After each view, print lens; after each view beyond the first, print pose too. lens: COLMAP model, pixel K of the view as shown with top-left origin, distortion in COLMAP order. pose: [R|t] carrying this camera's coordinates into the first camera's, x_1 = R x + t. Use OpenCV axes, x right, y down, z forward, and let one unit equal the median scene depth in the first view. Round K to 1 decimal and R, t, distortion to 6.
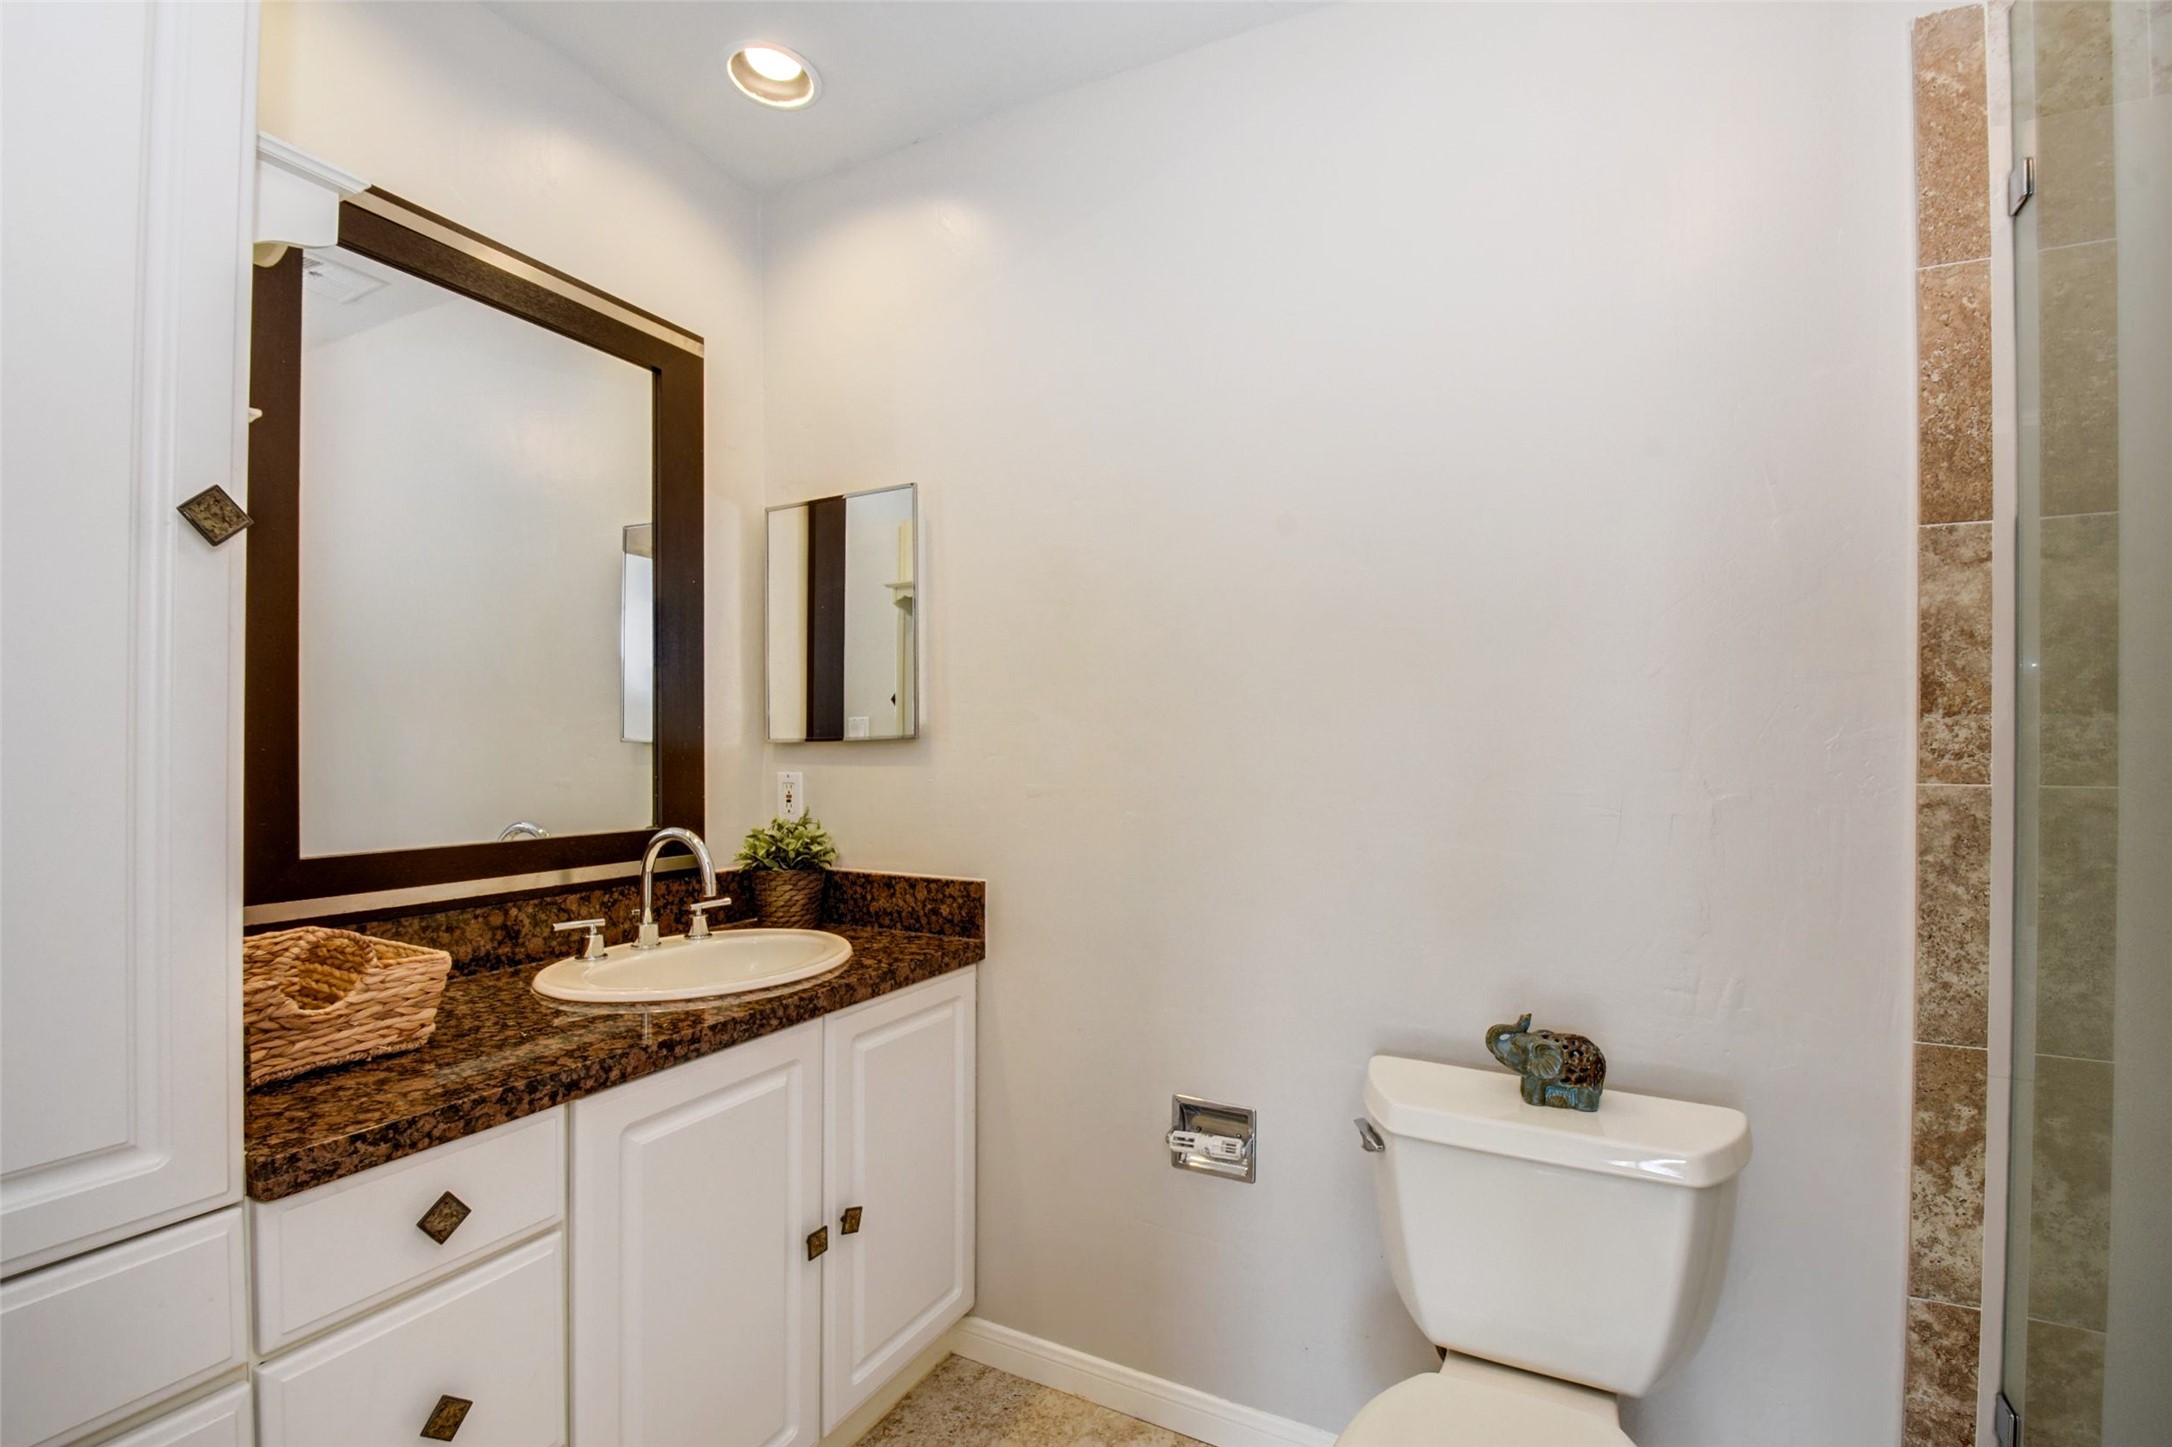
lens RADIAL K [[947.0, 0, 1110.9], [0, 947.0, 748.8], [0, 0, 1]] dist [-0.001758, -0.008995]
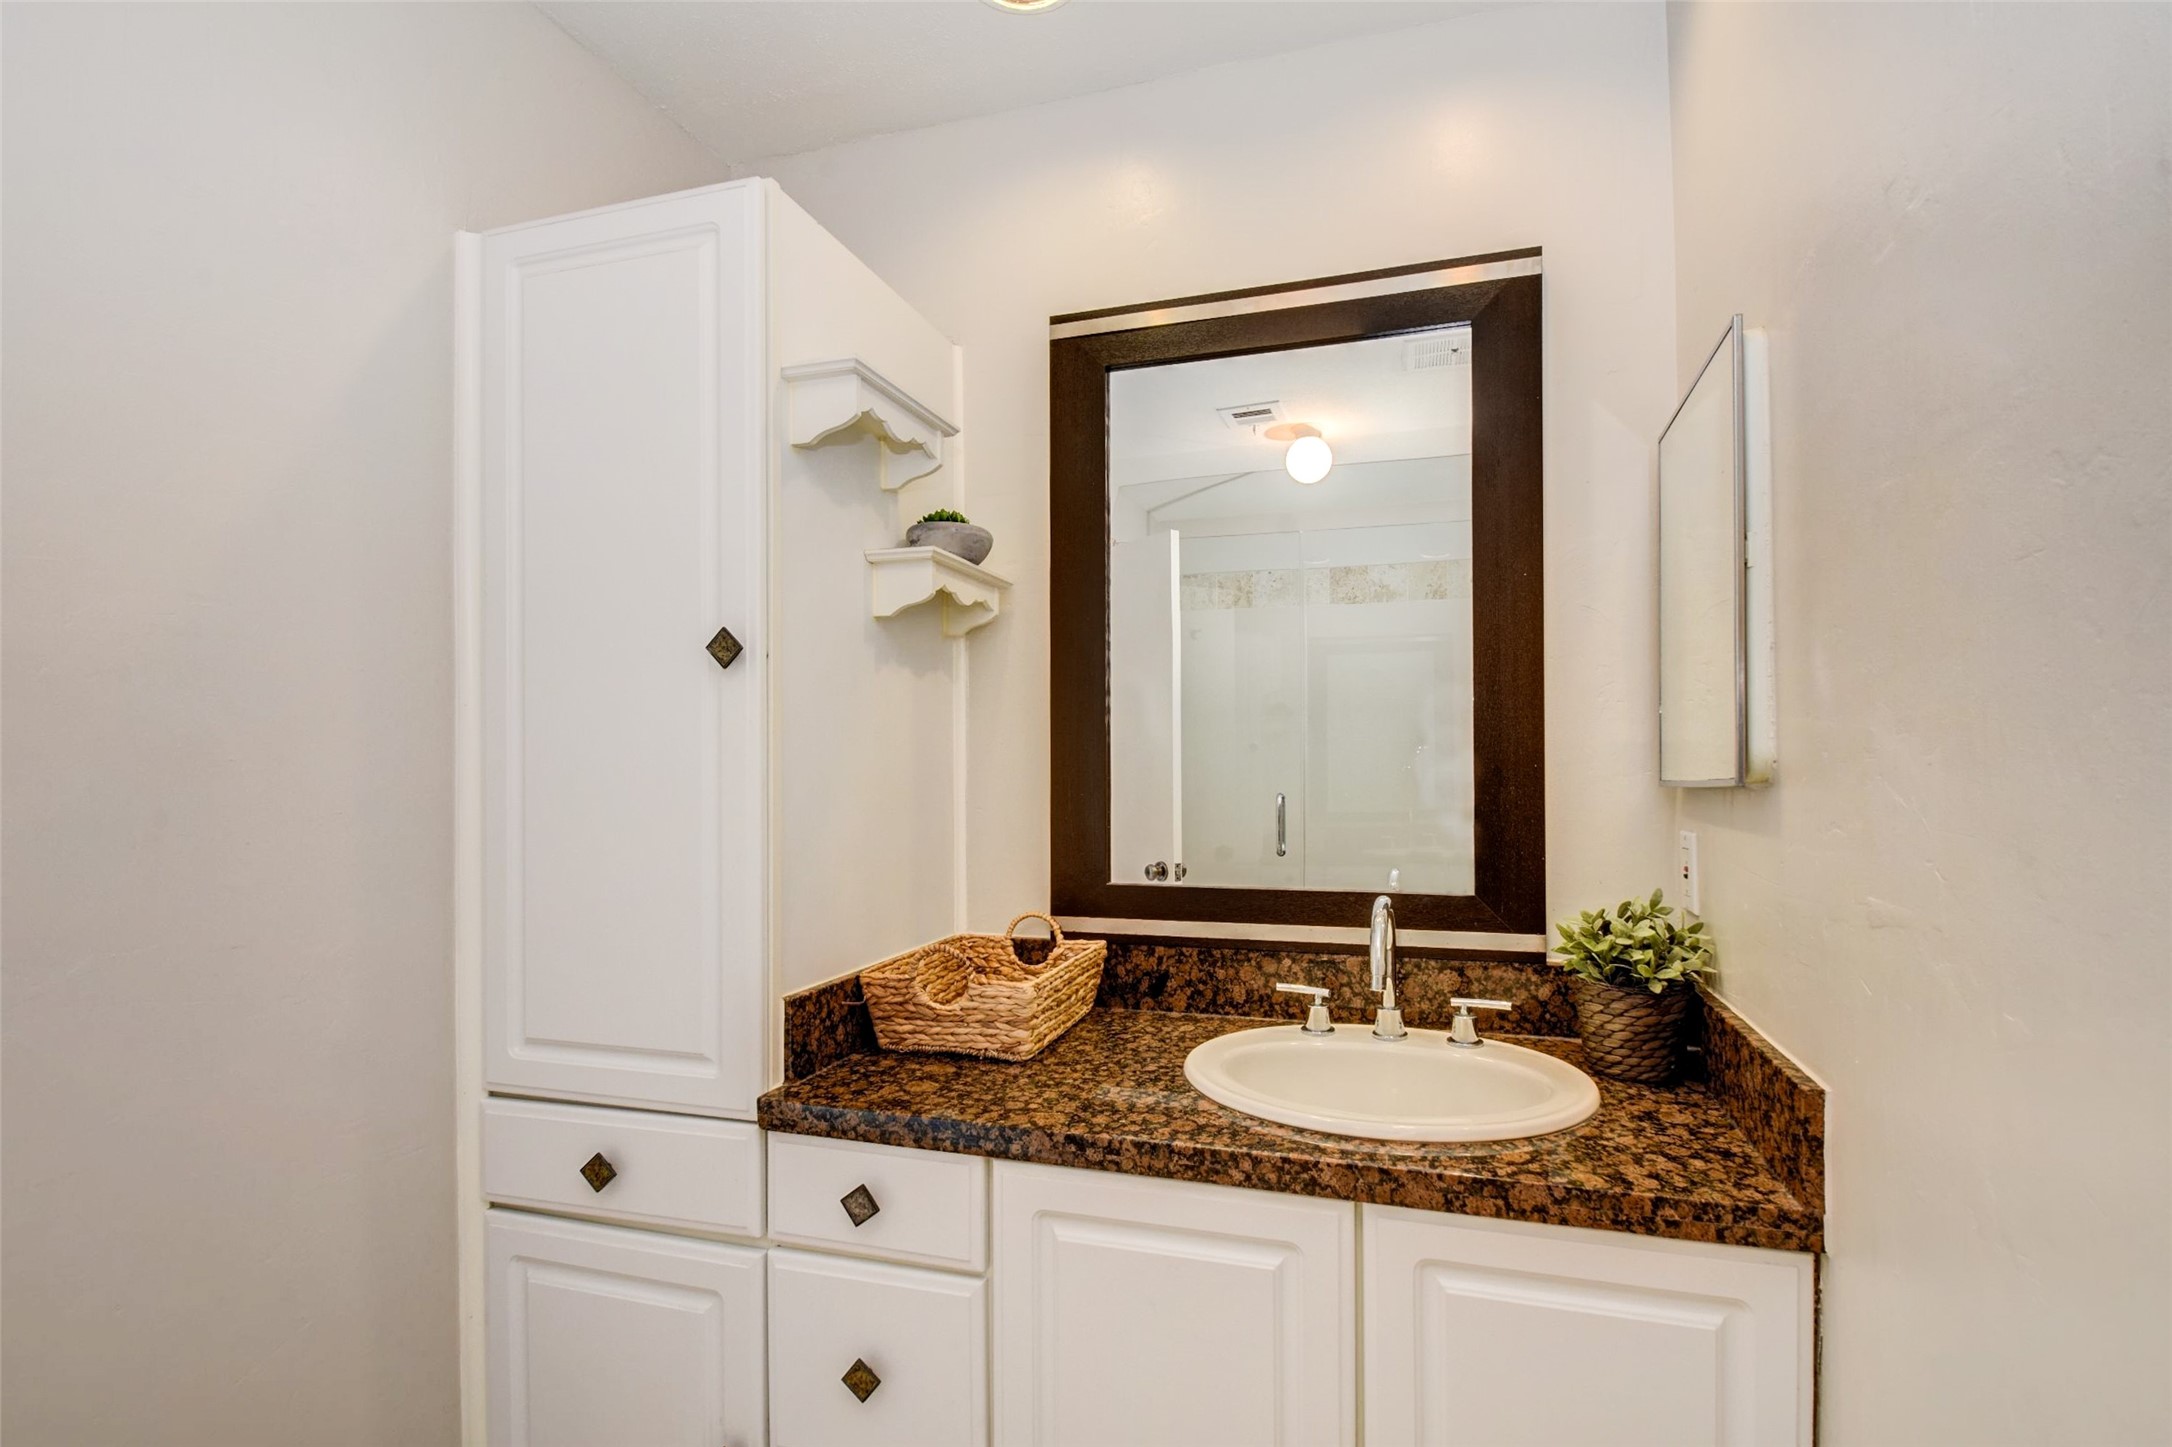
lens RADIAL K [[972.1, 0, 1133.5], [0, 972.1, 773.5], [0, 0, 1]] dist [-0.000038, 0.000011]
pose [[0.190305, 0.000811, -0.981725, 0.421336], [0.002087, 0.999997, 0.001231, -0.030773], [0.981723, -0.002283, 0.190303, 0.858303]]
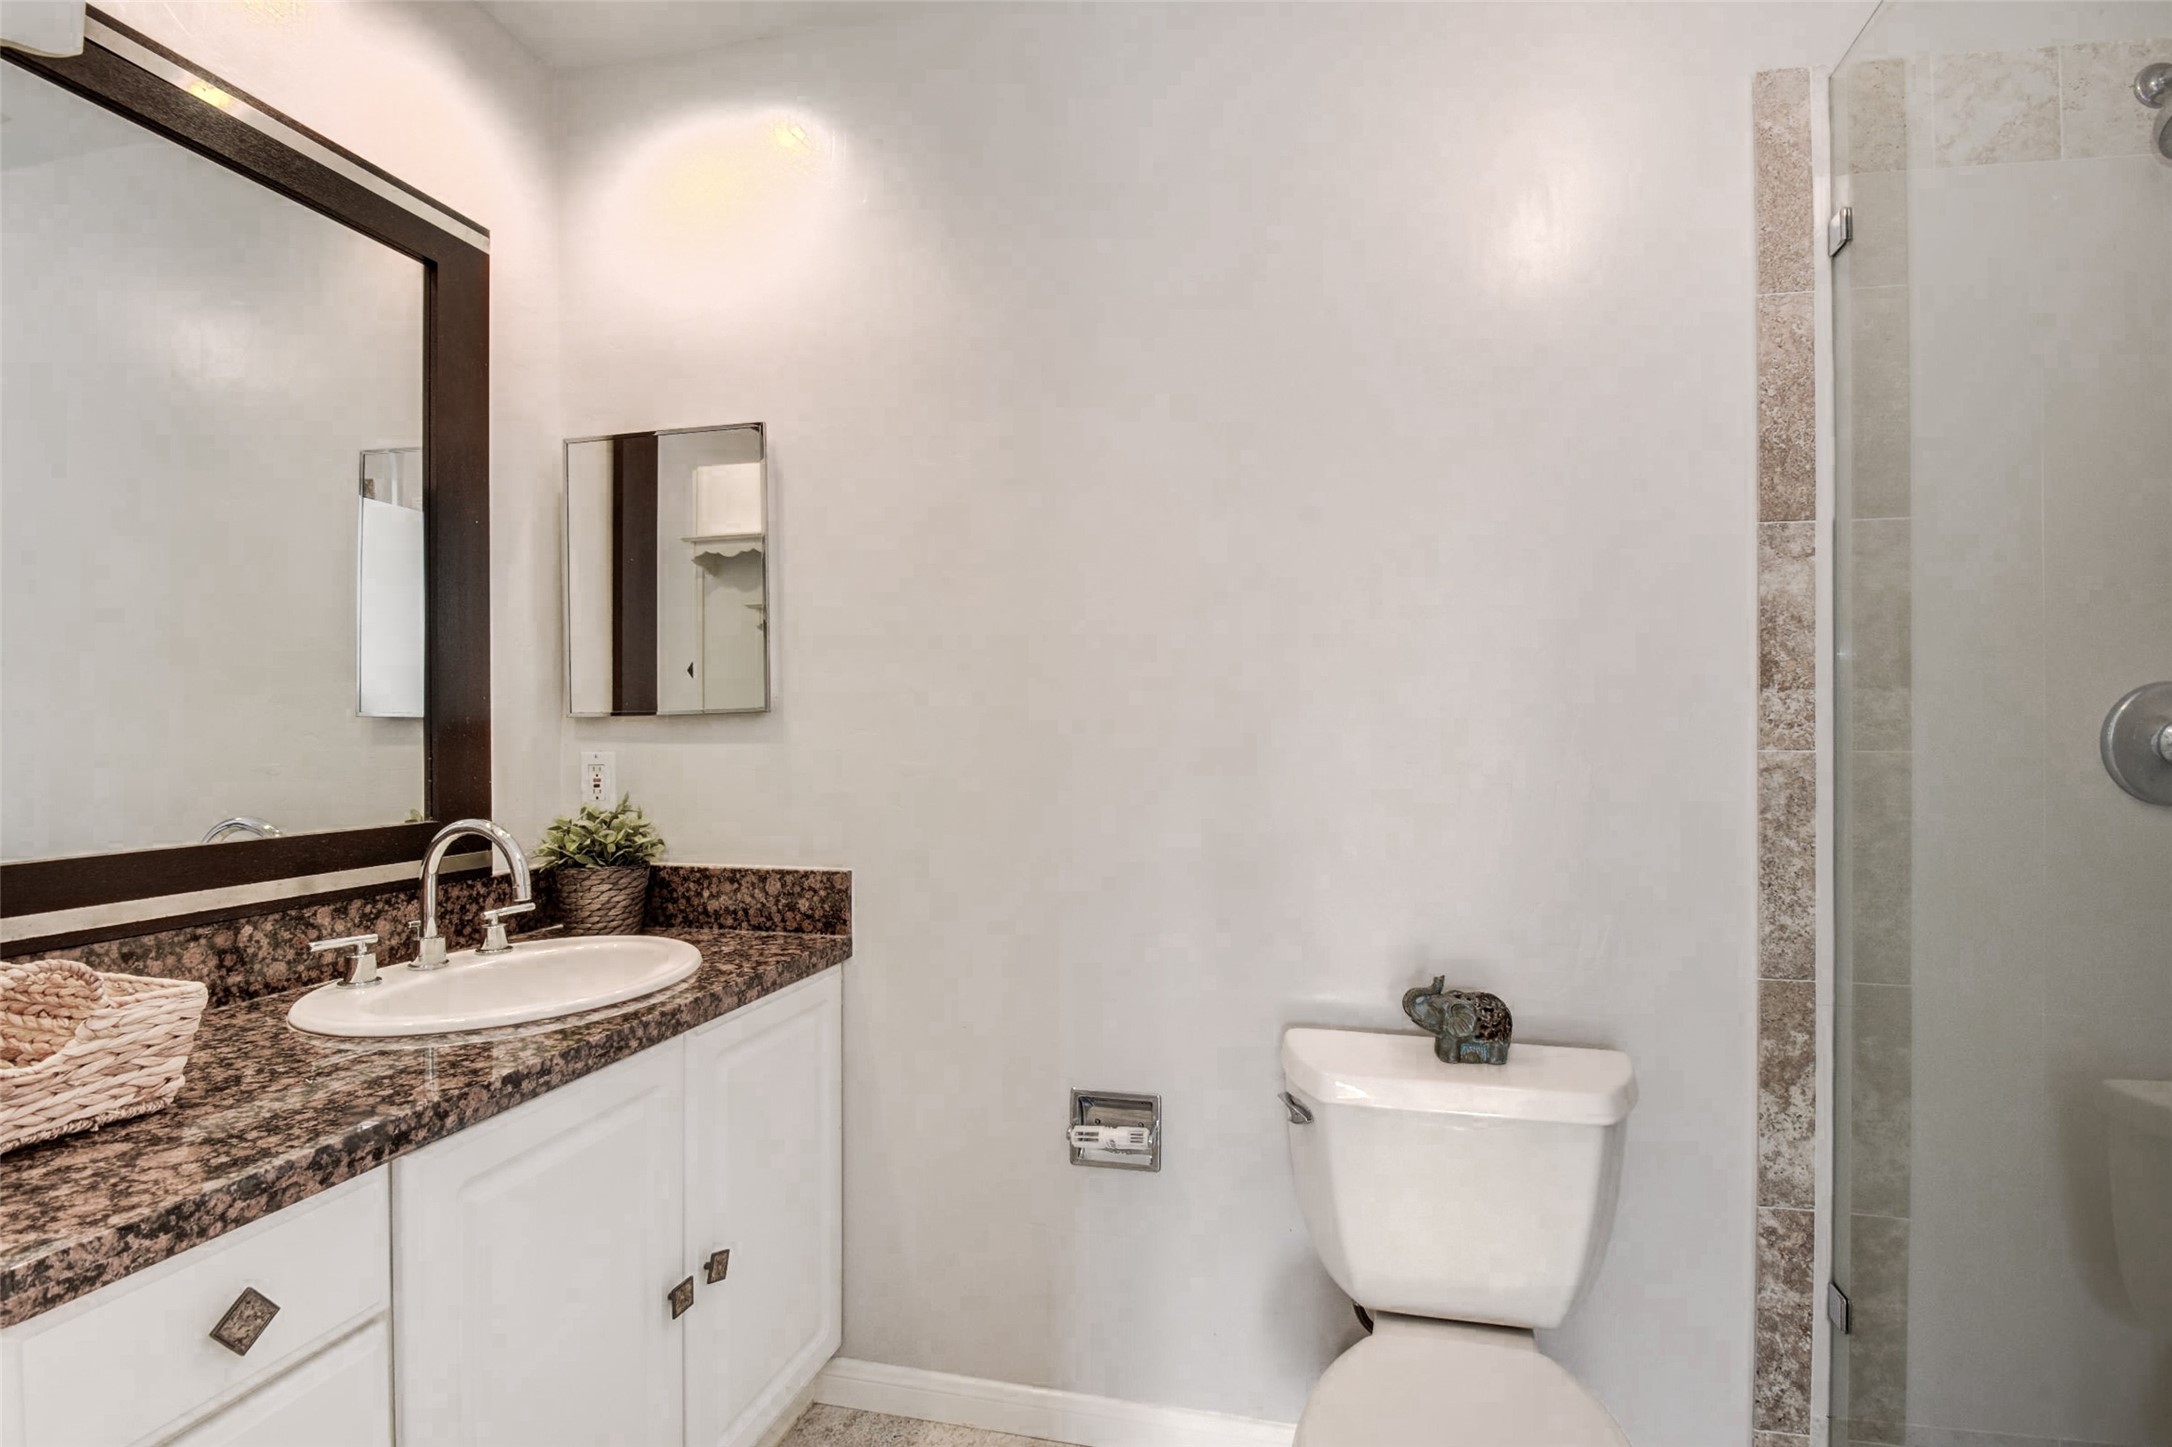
lens RADIAL K [[992.4, 0, 1141.7], [0, 992.4, 725.0], [0, 0, 1]] dist [0.002778, -0.013117]
pose [[0.969057, -0.001764, 0.246830, -0.146774], [0.002664, 0.999991, -0.003313, 0.008177], [-0.246822, 0.003868, 0.969053, 0.026488]]
